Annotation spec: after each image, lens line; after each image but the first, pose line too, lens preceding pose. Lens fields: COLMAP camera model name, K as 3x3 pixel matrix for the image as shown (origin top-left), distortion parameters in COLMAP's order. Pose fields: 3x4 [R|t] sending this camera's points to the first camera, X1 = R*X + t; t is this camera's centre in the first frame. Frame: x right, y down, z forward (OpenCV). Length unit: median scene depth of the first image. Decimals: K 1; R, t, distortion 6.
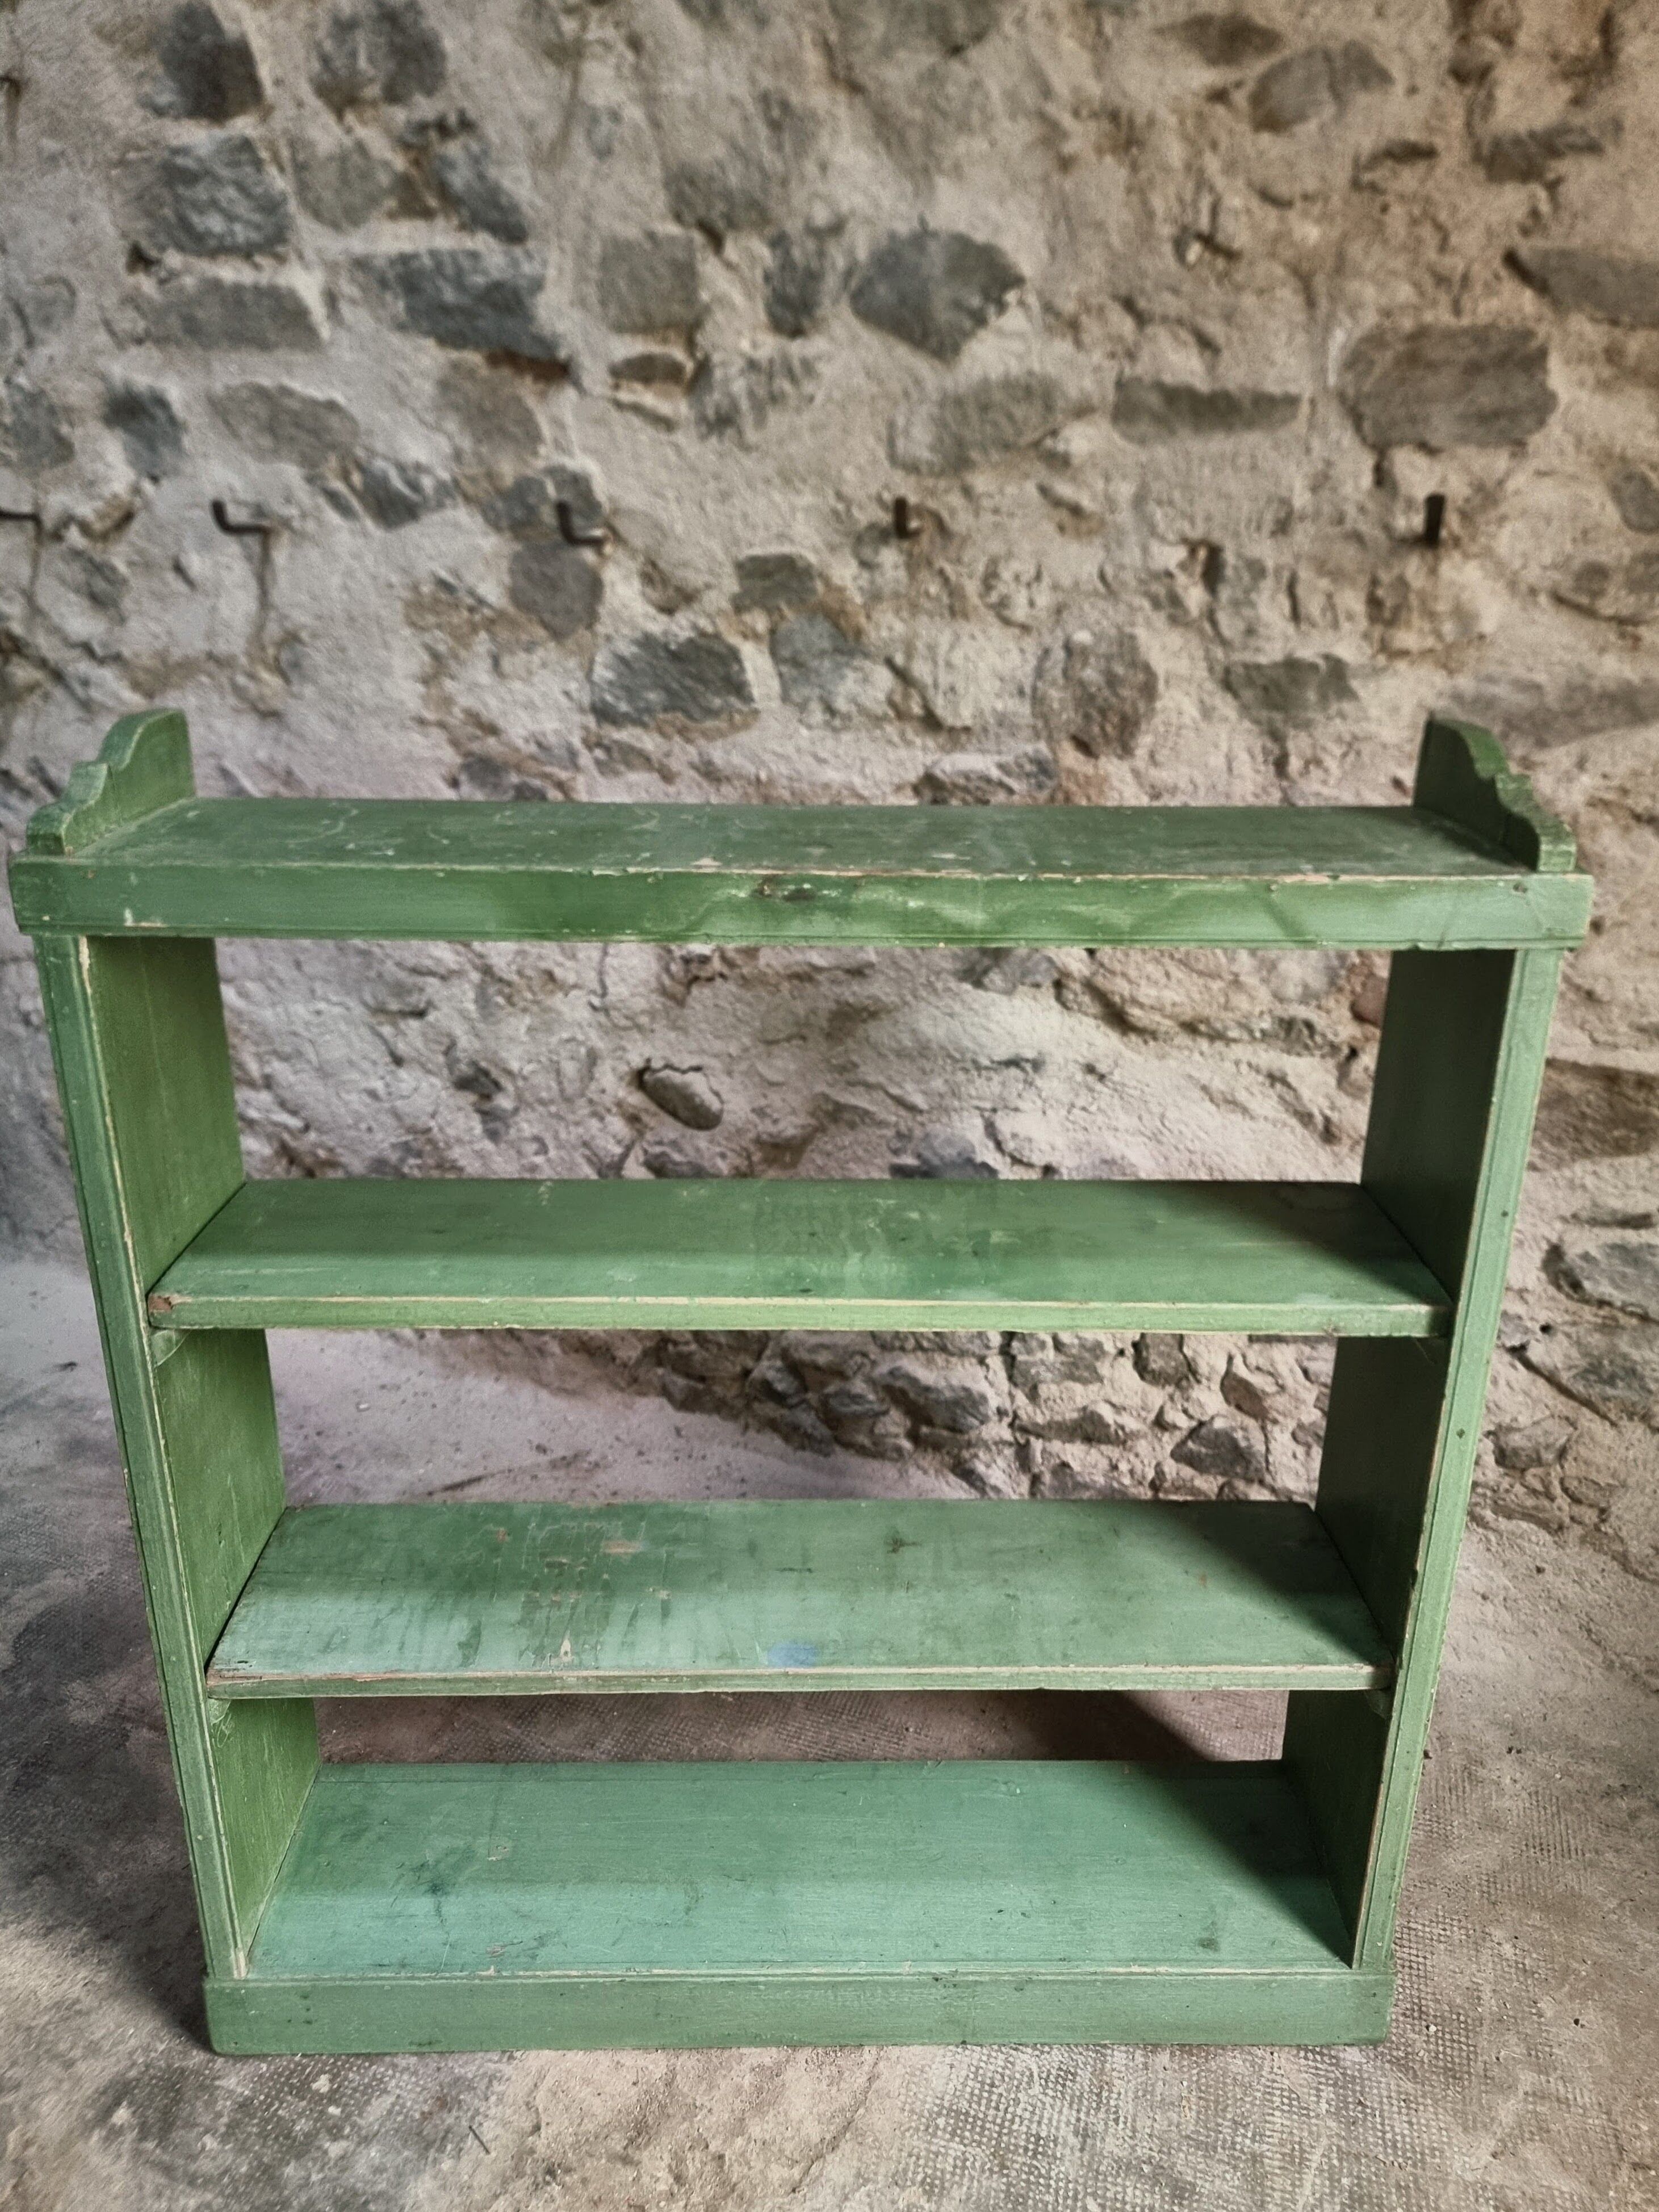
lens RADIAL K [[1594.7, 0, 831.8], [0, 1594.7, 1101.1], [0, 0, 1]] dist [0.054815, -0.062888]
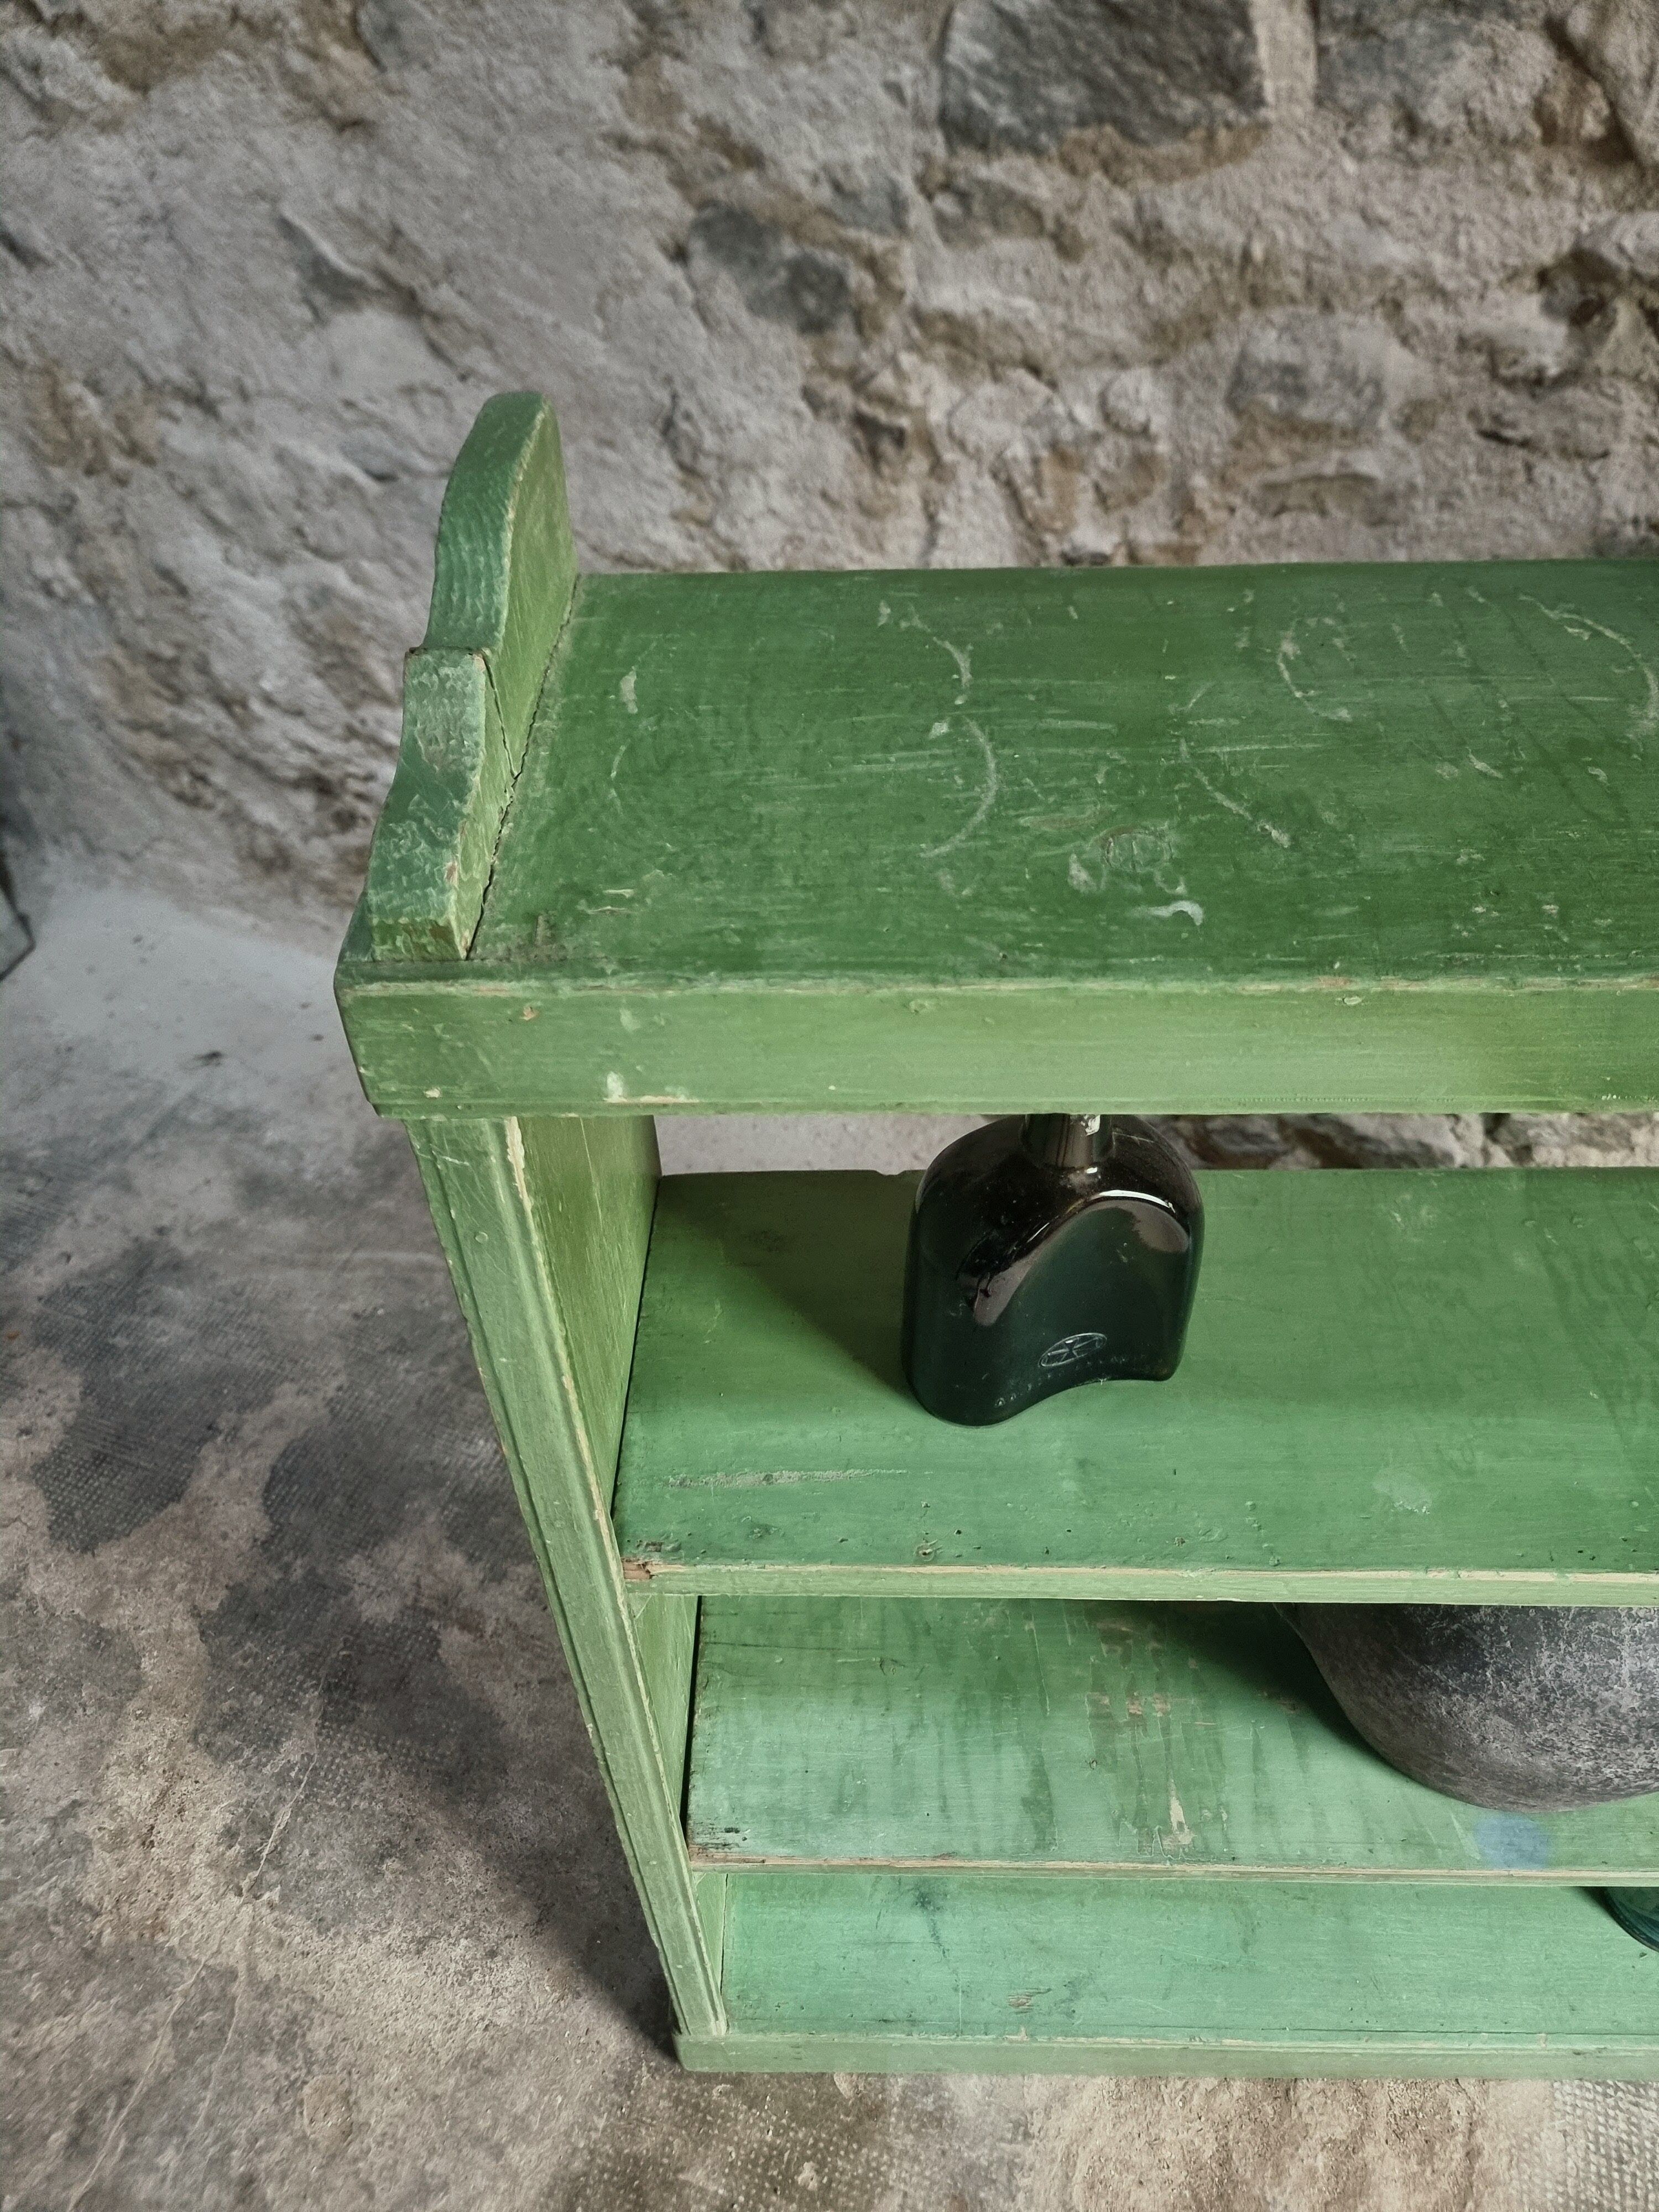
lens RADIAL K [[1562.8, 0, 812.3], [0, 1562.8, 1111.0], [0, 0, 1]] dist [0.050020, -0.059605]
pose [[0.999201, -0.032096, -0.023837, -0.212781], [0.039098, 0.908994, 0.414971, -0.174975], [0.008349, -0.415572, 0.909522, 0.375107]]
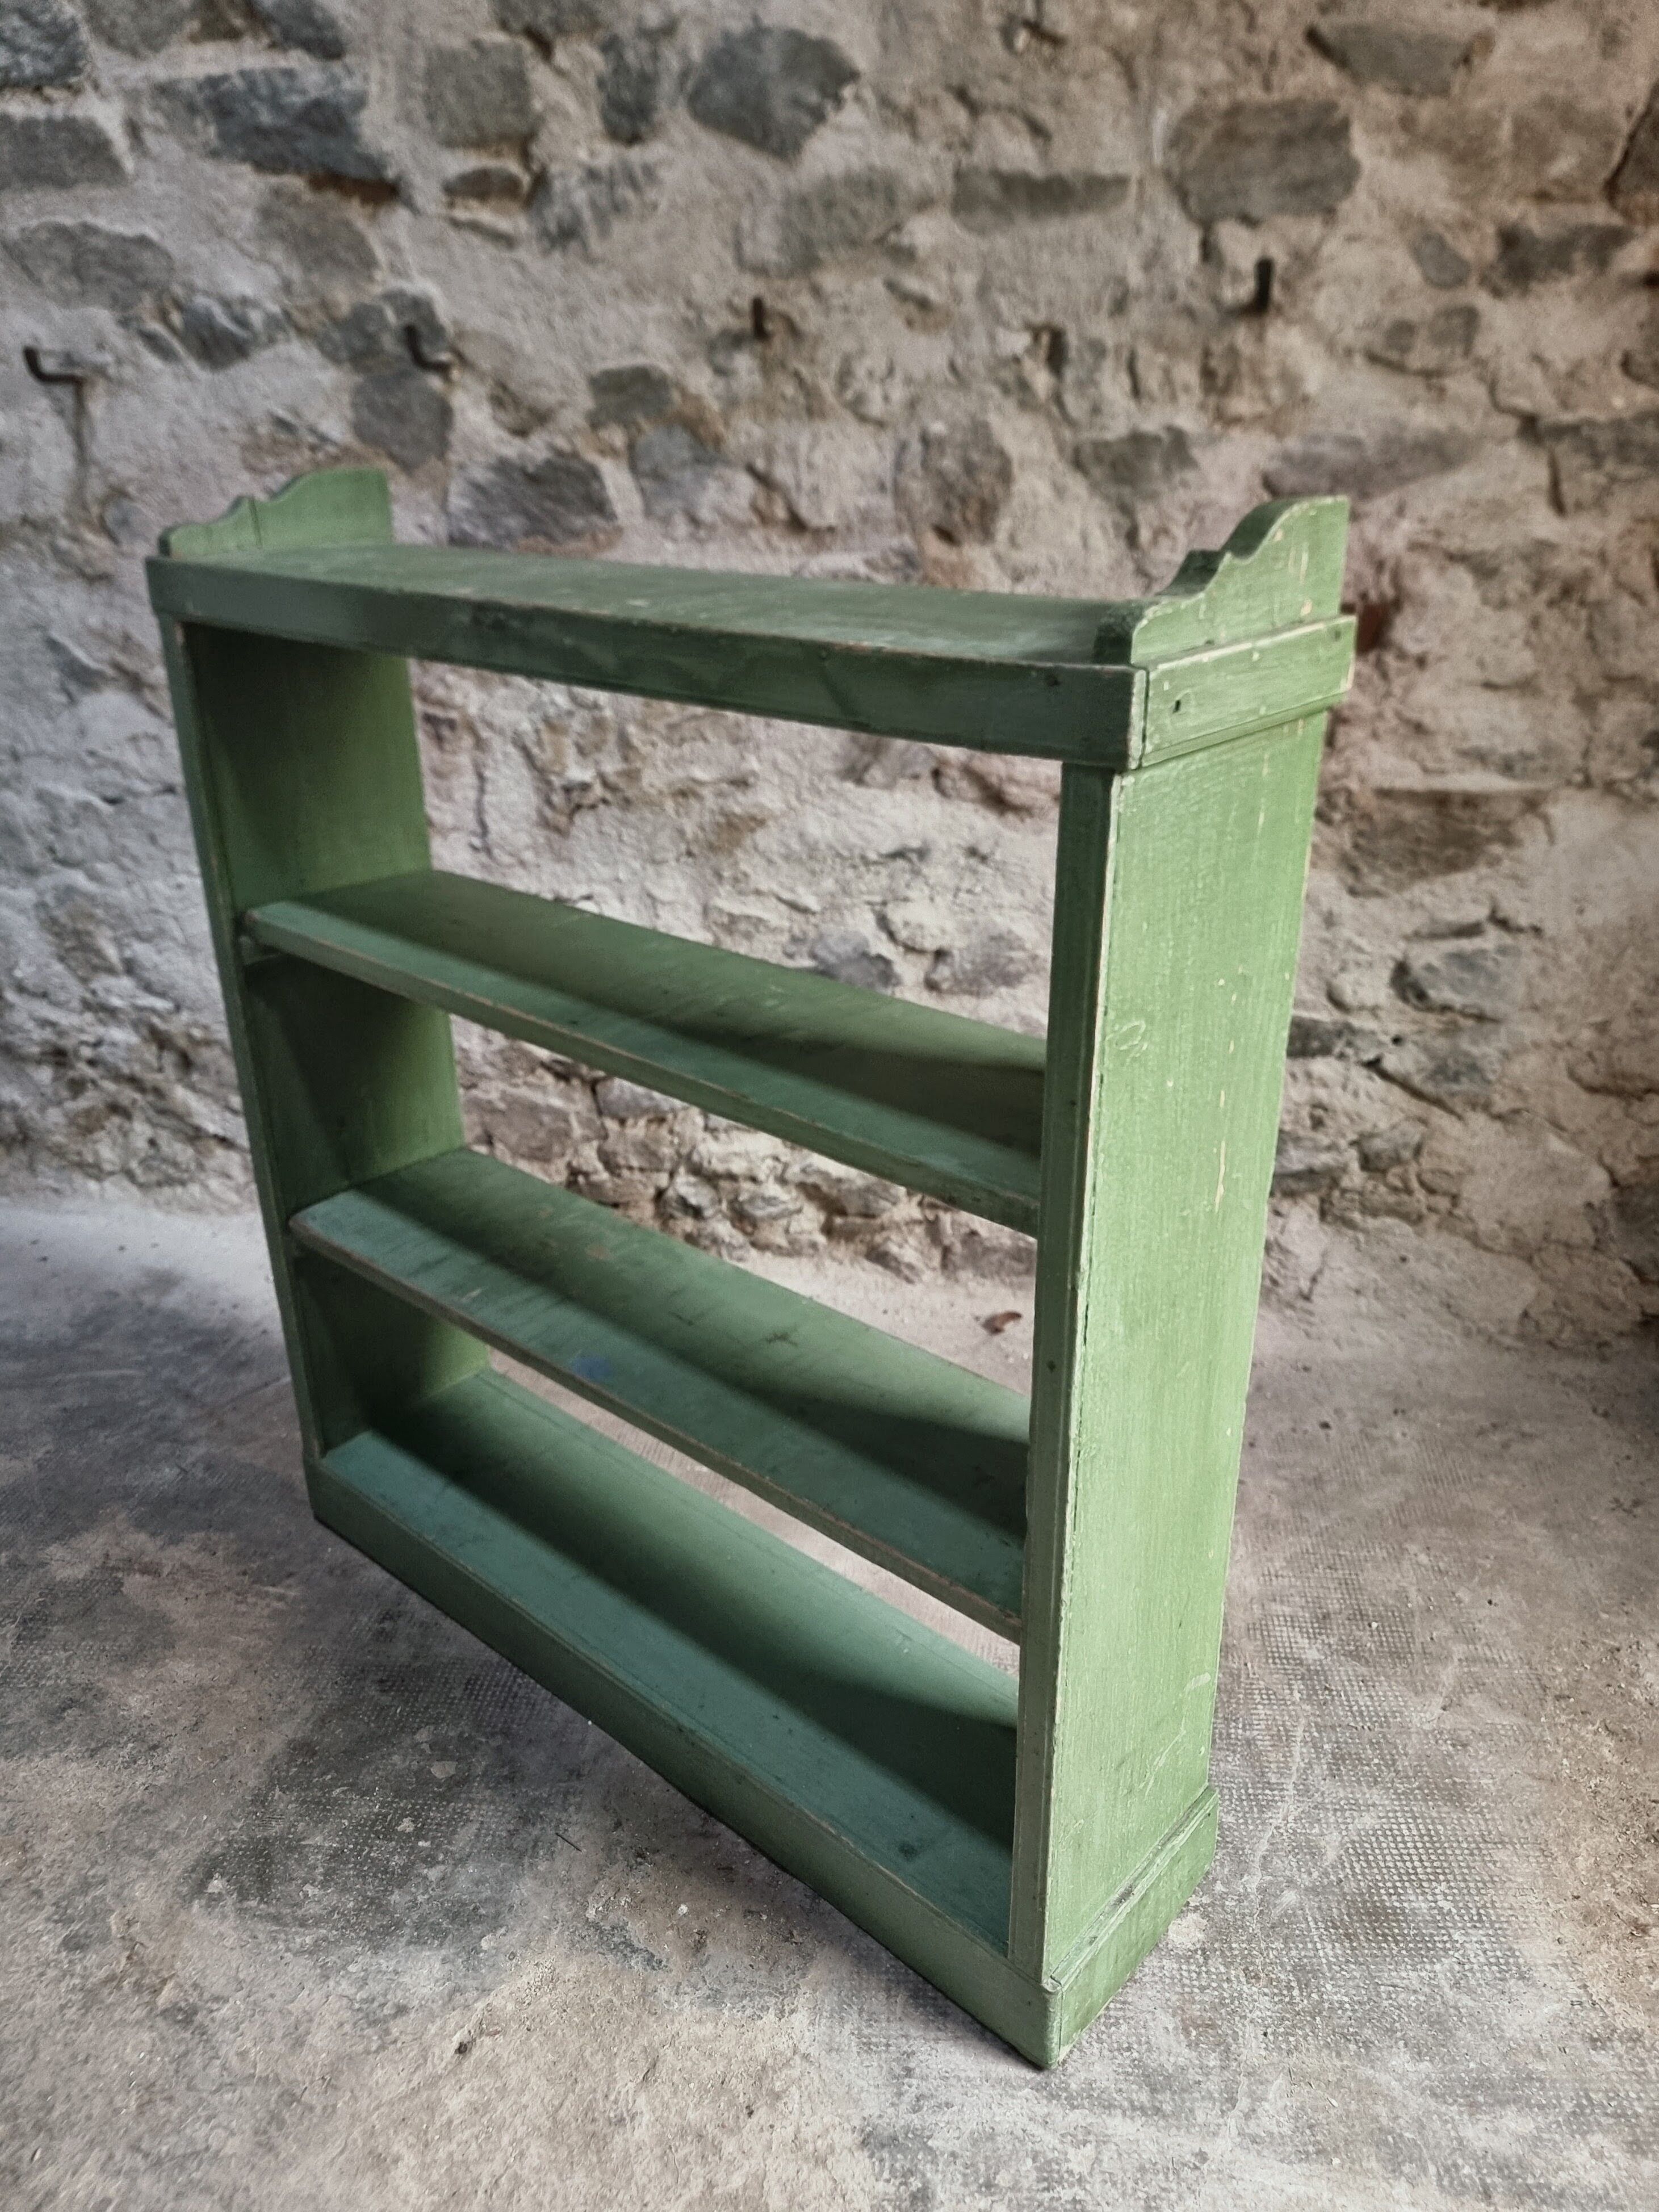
lens RADIAL K [[1608.5, 0, 811.9], [0, 1608.5, 1110.4], [0, 0, 1]] dist [0.052438, -0.058129]
pose [[0.984986, -0.108504, 0.134273, -0.111417], [0.101588, 0.993172, 0.057347, 0.082350], [-0.139578, -0.042846, 0.989284, -0.058811]]
